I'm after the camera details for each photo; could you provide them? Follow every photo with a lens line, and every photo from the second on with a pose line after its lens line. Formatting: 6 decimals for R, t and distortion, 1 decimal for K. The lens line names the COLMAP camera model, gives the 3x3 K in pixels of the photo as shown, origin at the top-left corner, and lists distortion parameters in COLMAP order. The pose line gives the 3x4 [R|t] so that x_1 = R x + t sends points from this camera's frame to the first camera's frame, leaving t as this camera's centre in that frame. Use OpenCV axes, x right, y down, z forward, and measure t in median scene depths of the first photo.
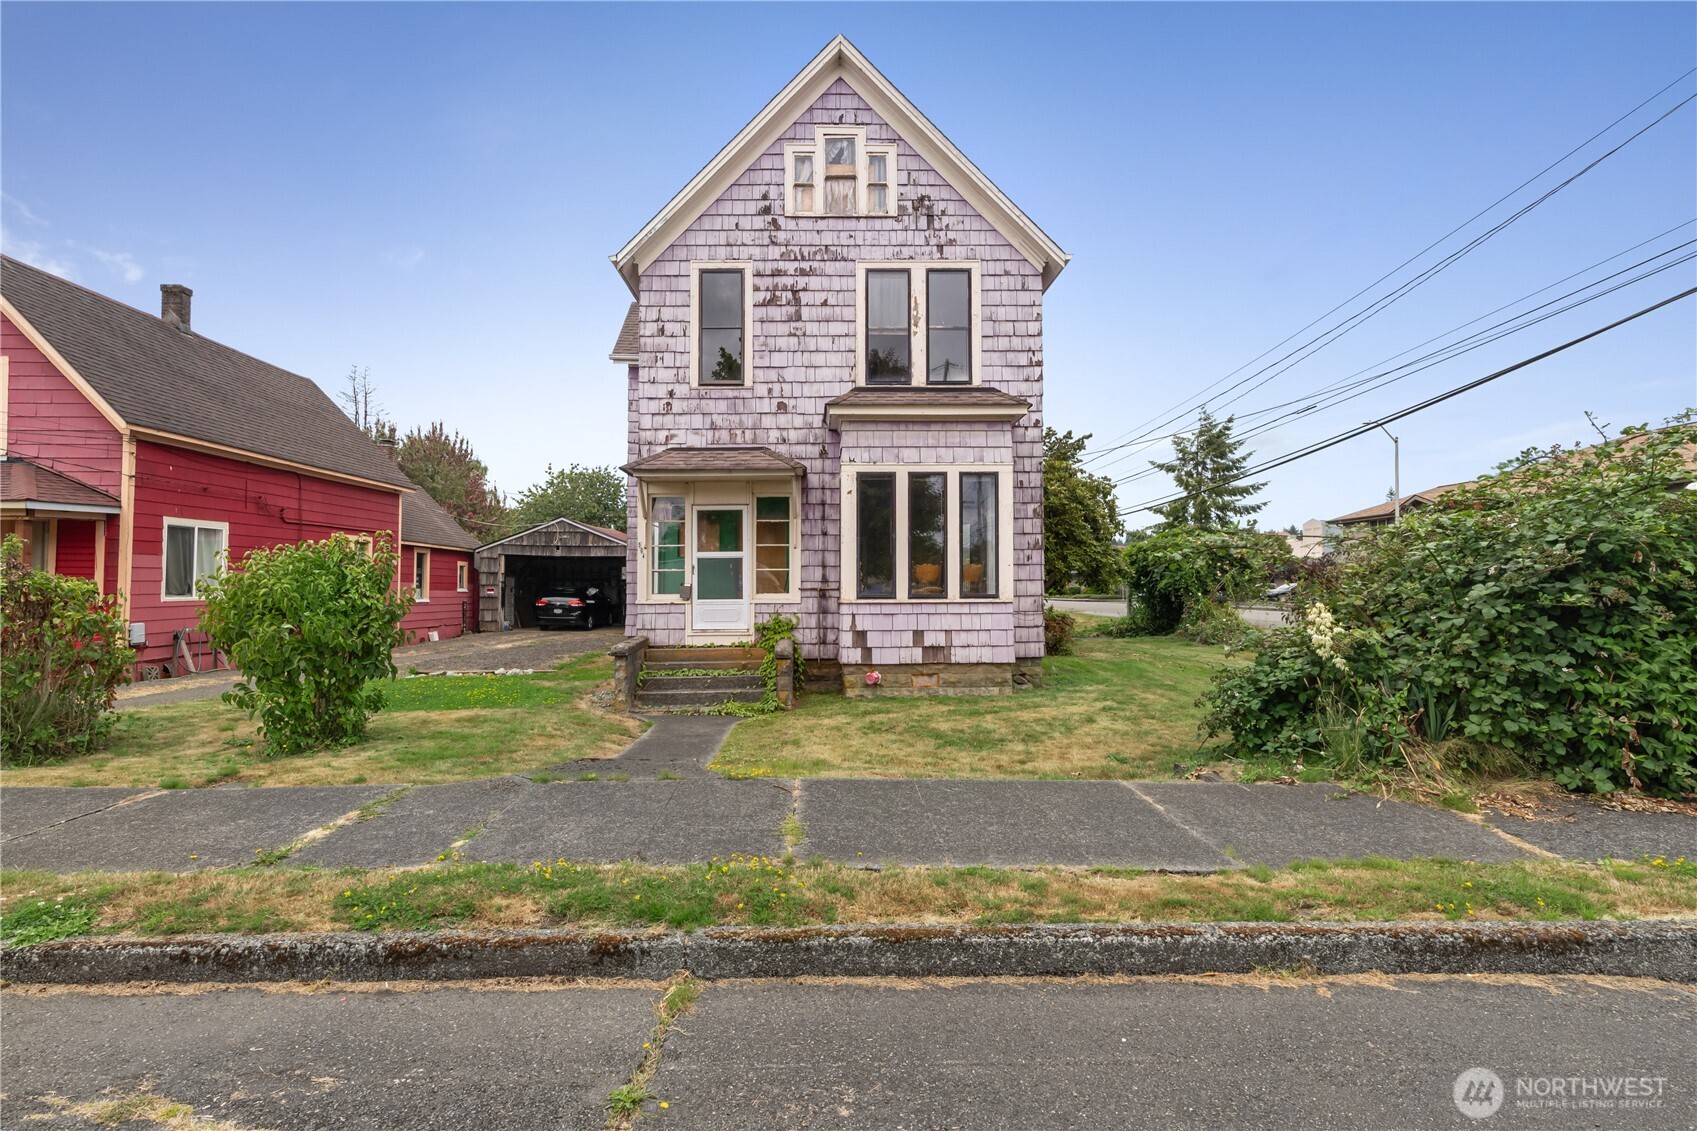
lens RADIAL K [[768.3, 0, 831.1], [0, 768.3, 566.8], [0, 0, 1]] dist [-0.009016, 0.003056]
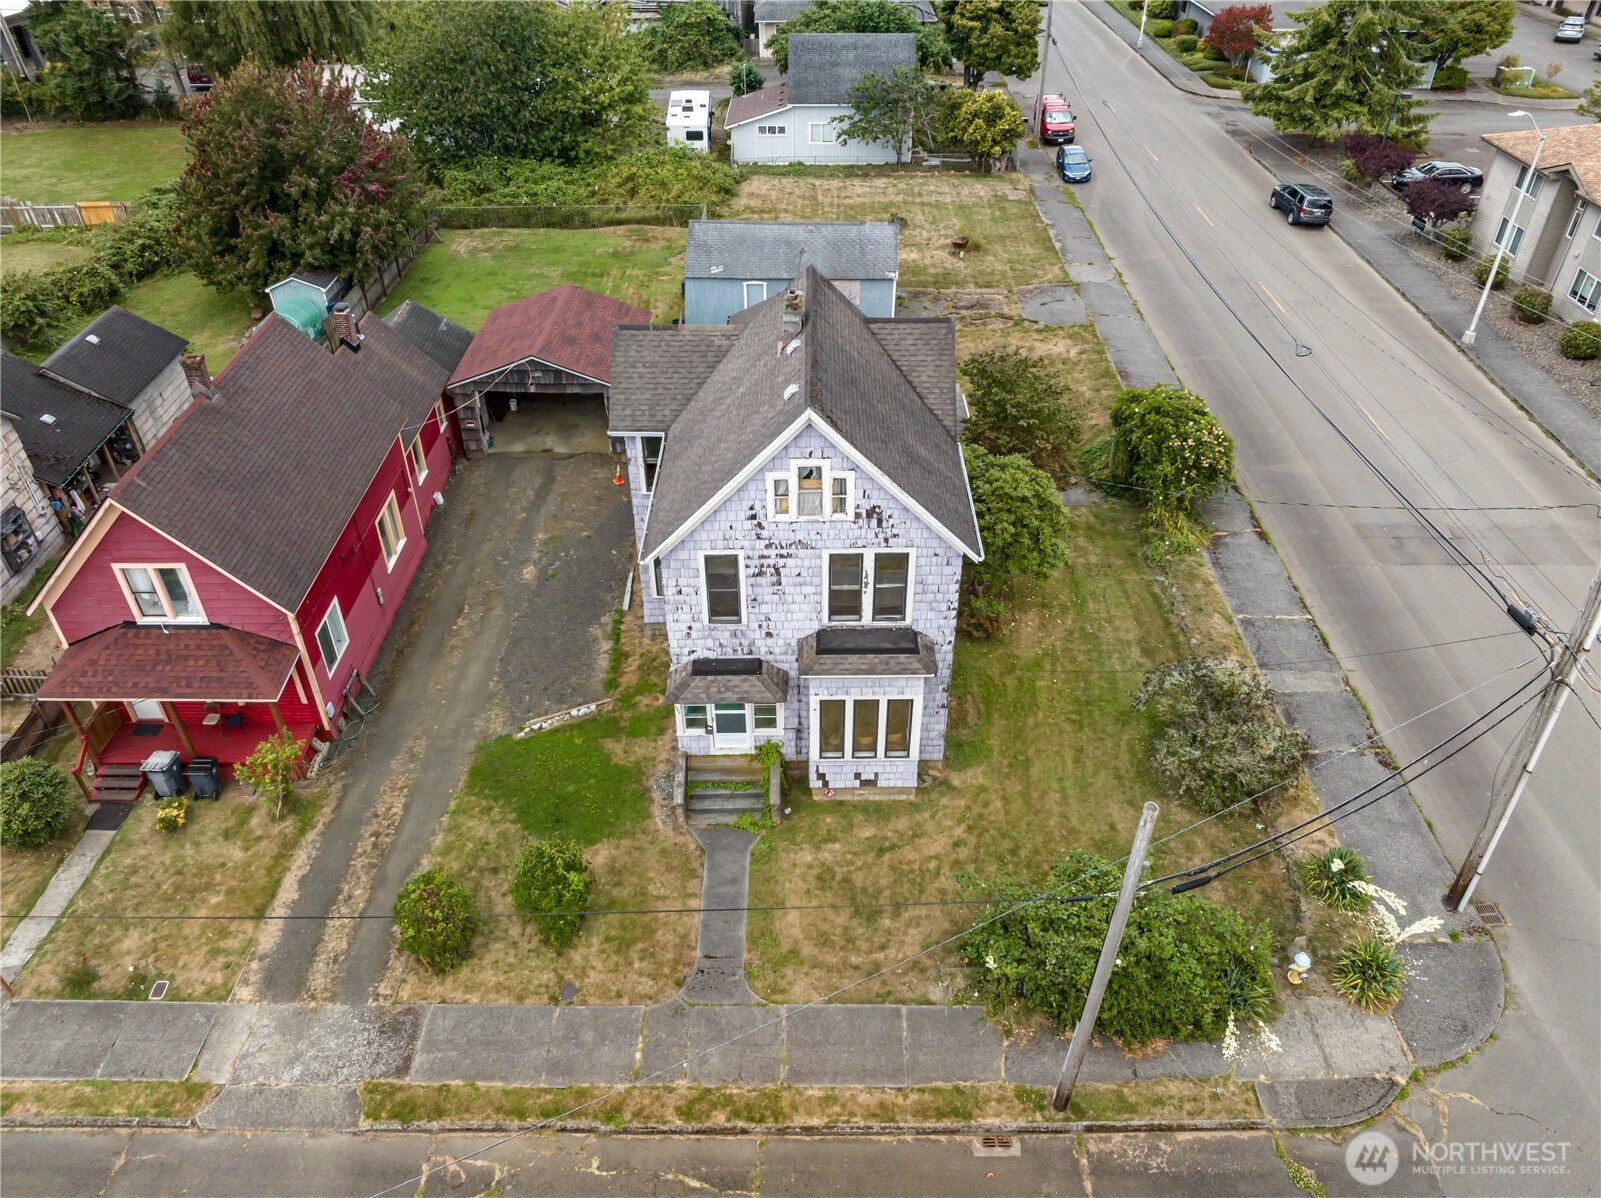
lens RADIAL K [[1113.0, 0, 806.7], [0, 1113.0, 588.4], [0, 0, 1]] dist [-0.011449, -0.002402]
pose [[0.999725, 0.011611, -0.020384, 0.046276], [0.003457, 0.786524, 0.617549, -1.536503], [0.023203, -0.617450, 0.786268, -0.553033]]
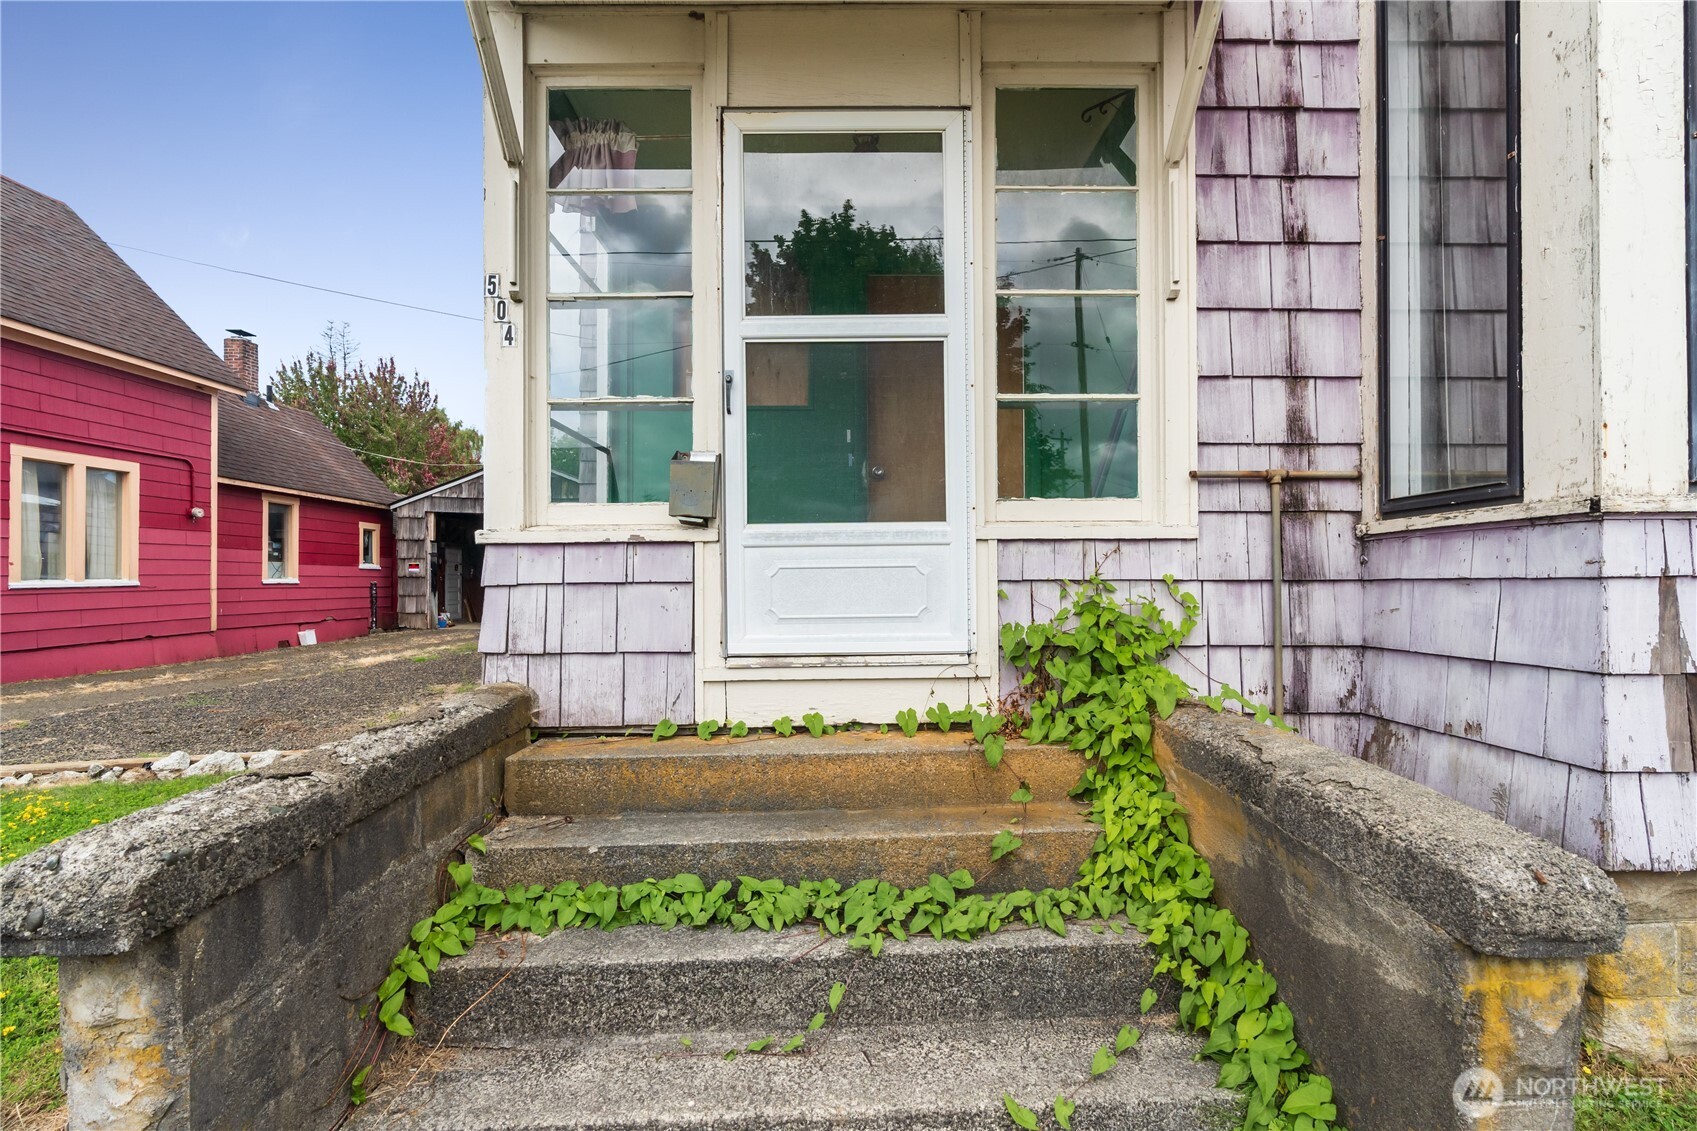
lens RADIAL K [[768.3, 0, 849.1], [0, 768.3, 573.2], [0, 0, 1]] dist [-0.009016, 0.003056]
pose [[0.999963, -0.003909, -0.007651, -0.140868], [0.004081, 0.999735, 0.022648, 0.051859], [0.007561, -0.022678, 0.999714, 0.764788]]
